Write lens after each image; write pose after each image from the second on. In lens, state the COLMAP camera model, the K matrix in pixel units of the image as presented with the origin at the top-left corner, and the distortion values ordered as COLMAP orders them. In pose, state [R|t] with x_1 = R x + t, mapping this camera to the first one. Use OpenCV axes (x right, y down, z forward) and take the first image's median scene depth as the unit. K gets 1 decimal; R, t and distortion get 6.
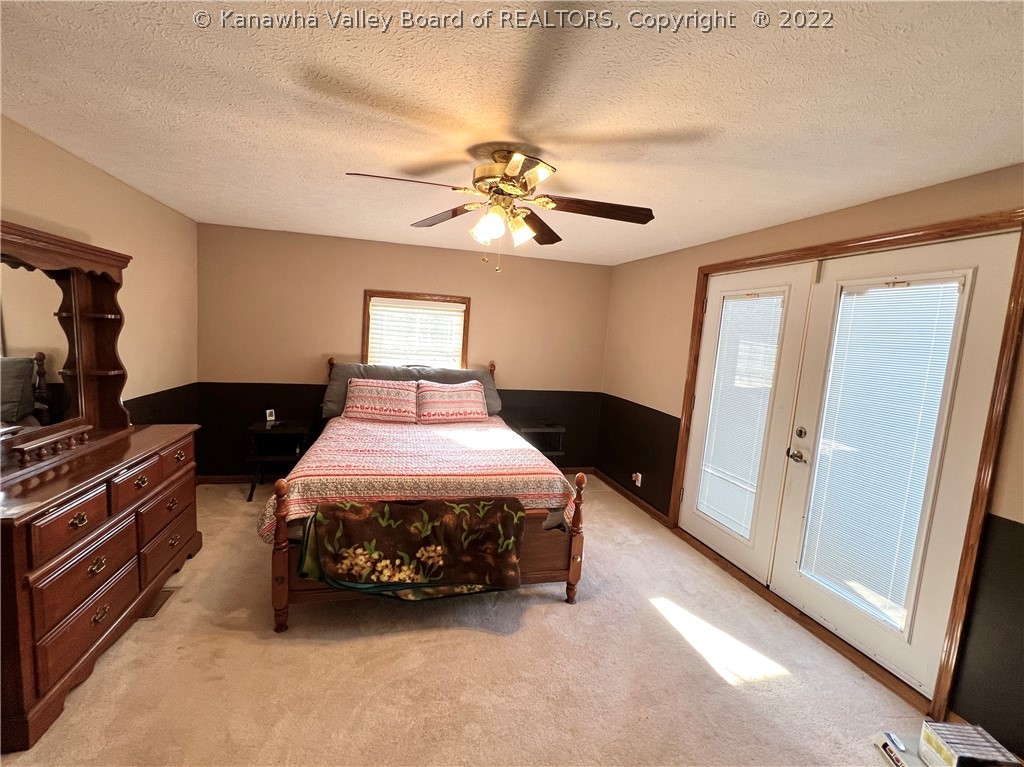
lens RADIAL K [[455.8, 0, 511.6], [0, 455.8, 384.8], [0, 0, 1]] dist [0.000699, -0.000574]
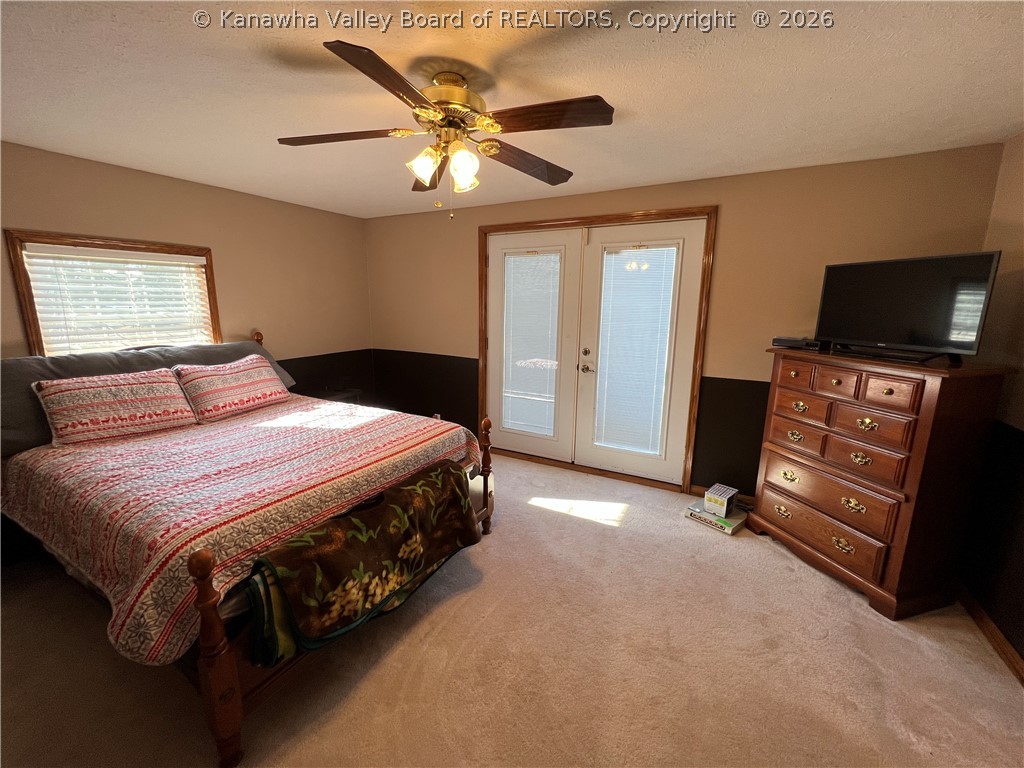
lens RADIAL K [[410.4, 0, 510.7], [0, 410.4, 385.0], [0, 0, 1]] dist [0.002384, 0.000016]
pose [[0.685857, -0.204159, 0.698513, -0.502516], [0.119216, 0.978396, 0.168906, -0.044723], [-0.717906, -0.032572, 0.695378, 0.296714]]
